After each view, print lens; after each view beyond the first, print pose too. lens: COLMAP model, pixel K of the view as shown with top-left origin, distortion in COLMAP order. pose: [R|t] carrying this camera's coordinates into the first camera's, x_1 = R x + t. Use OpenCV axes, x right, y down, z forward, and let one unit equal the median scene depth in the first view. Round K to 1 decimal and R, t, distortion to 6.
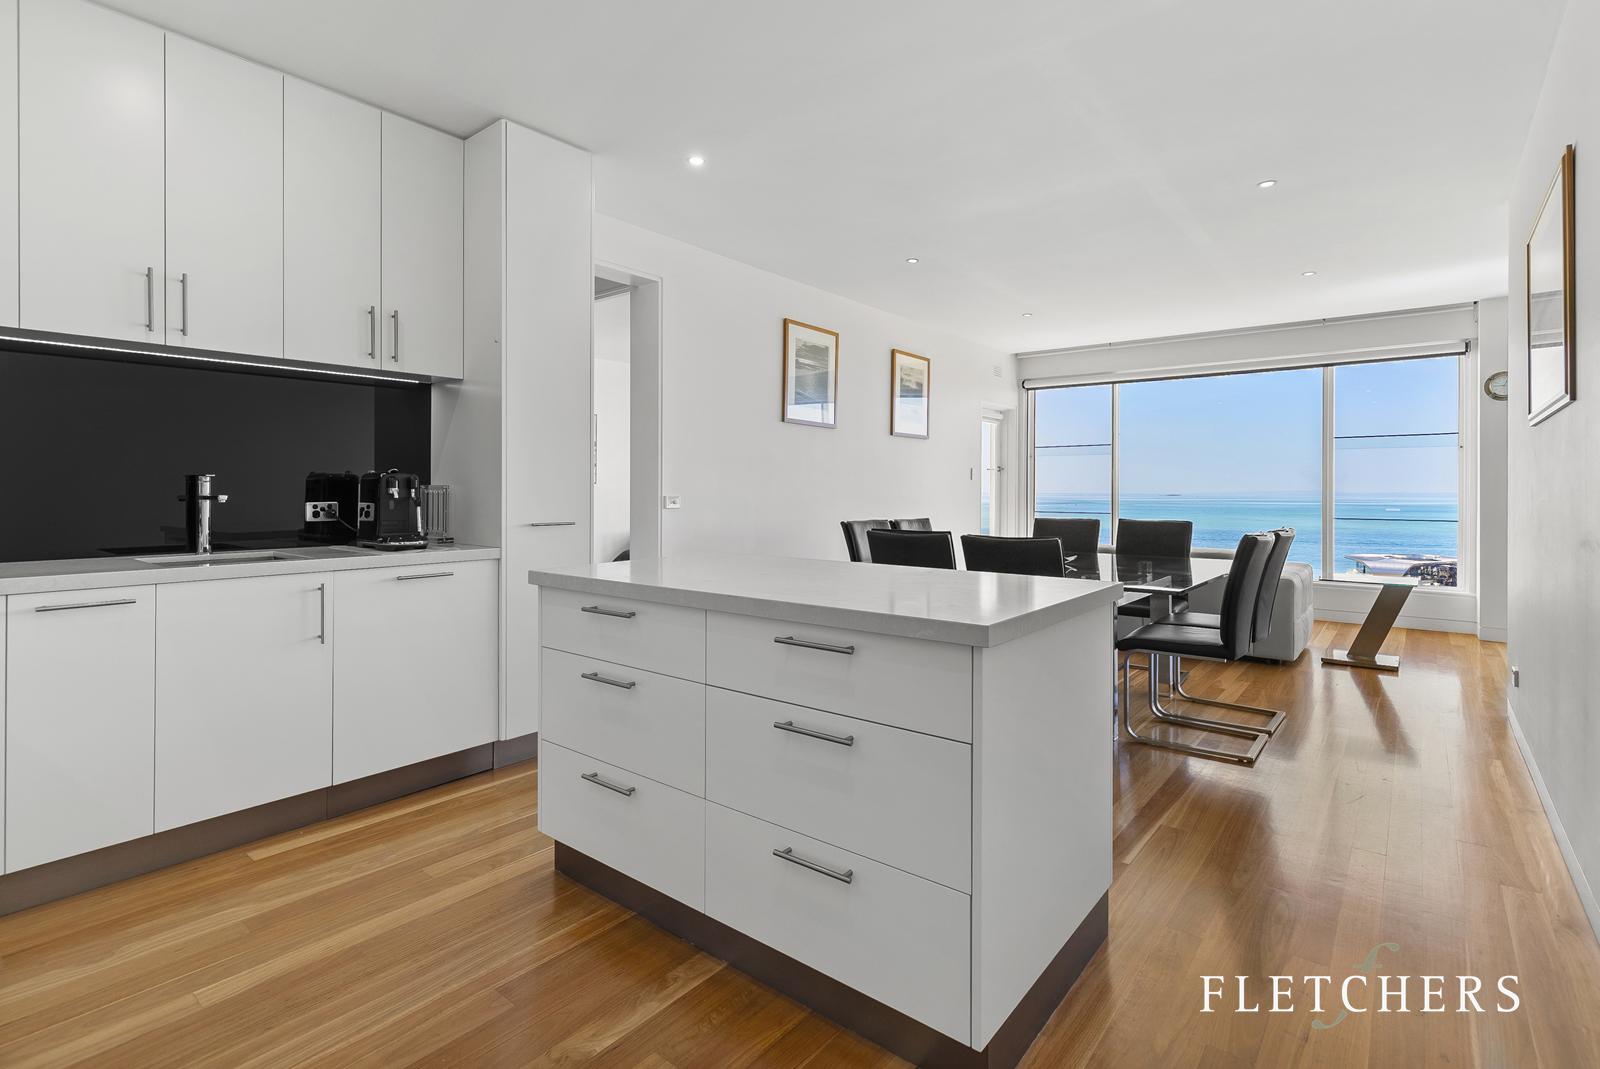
lens RADIAL K [[786.8, 0, 796.1], [0, 786.8, 489.5], [0, 0, 1]] dist [0.003954, 0.000669]
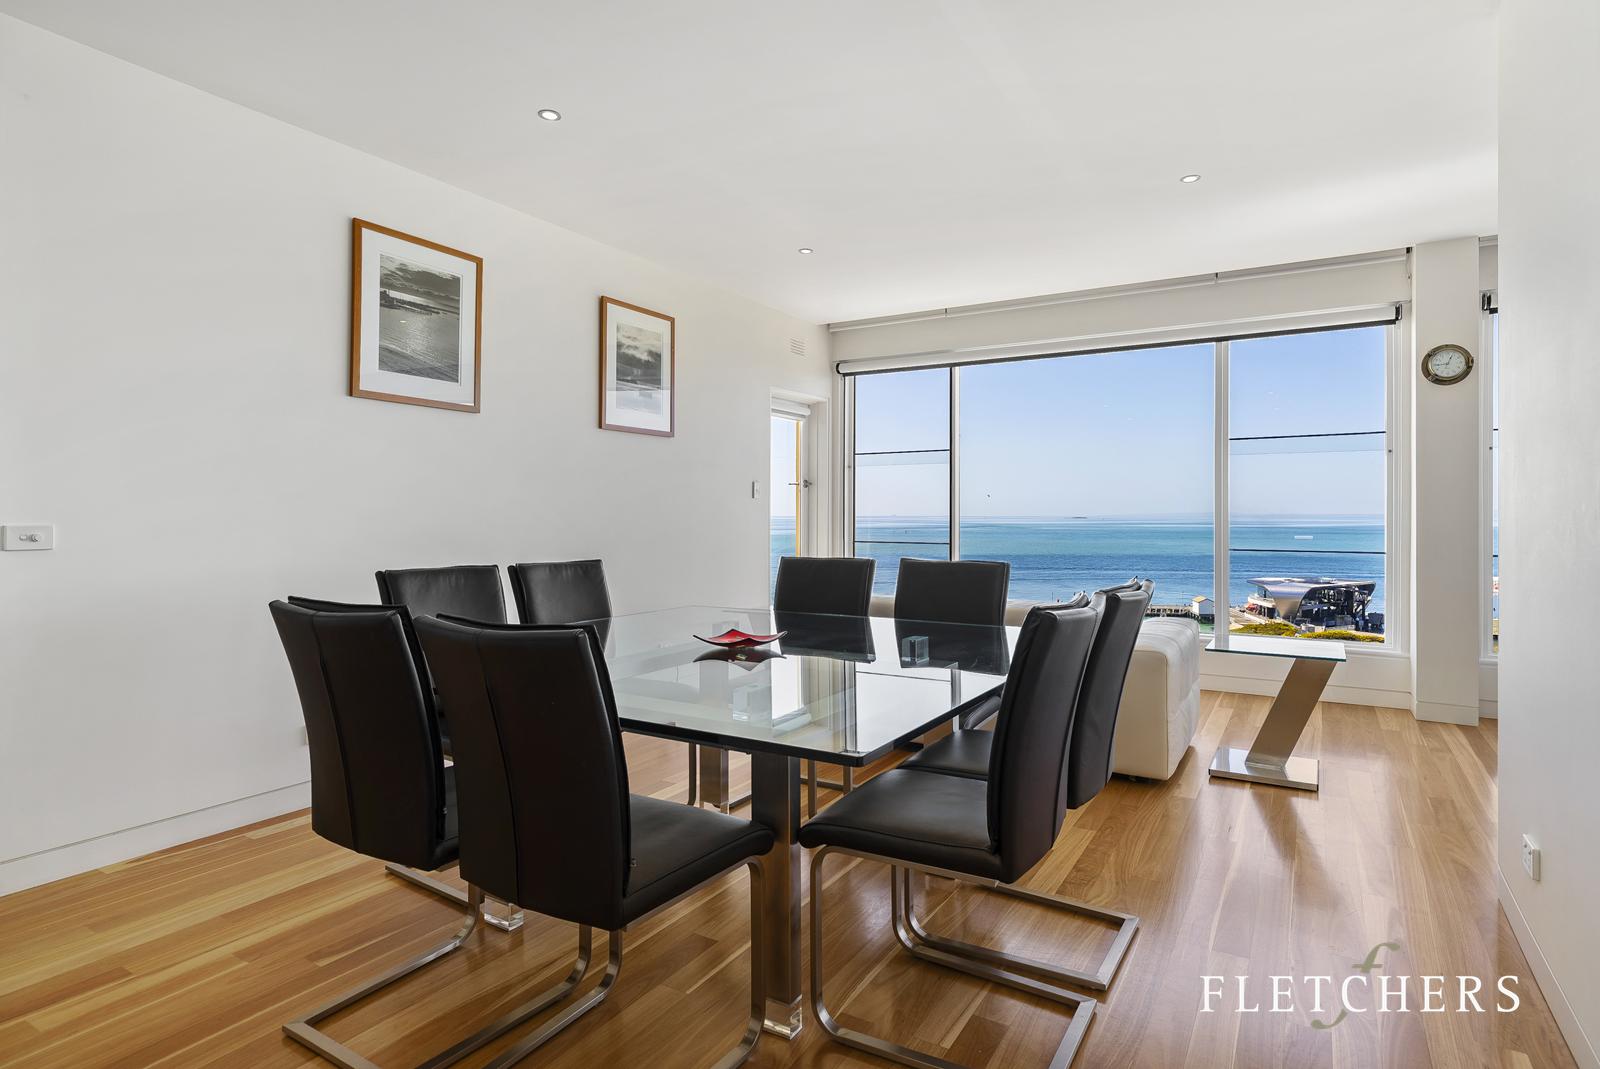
lens RADIAL K [[866.5, 0, 795.6], [0, 866.5, 515.8], [0, 0, 1]] dist [-0.002707, -0.000661]
pose [[0.991868, -0.003923, 0.127210, 0.202907], [0.003568, 0.999989, 0.003015, 0.001556], [-0.127220, -0.002536, 0.991871, 0.286656]]
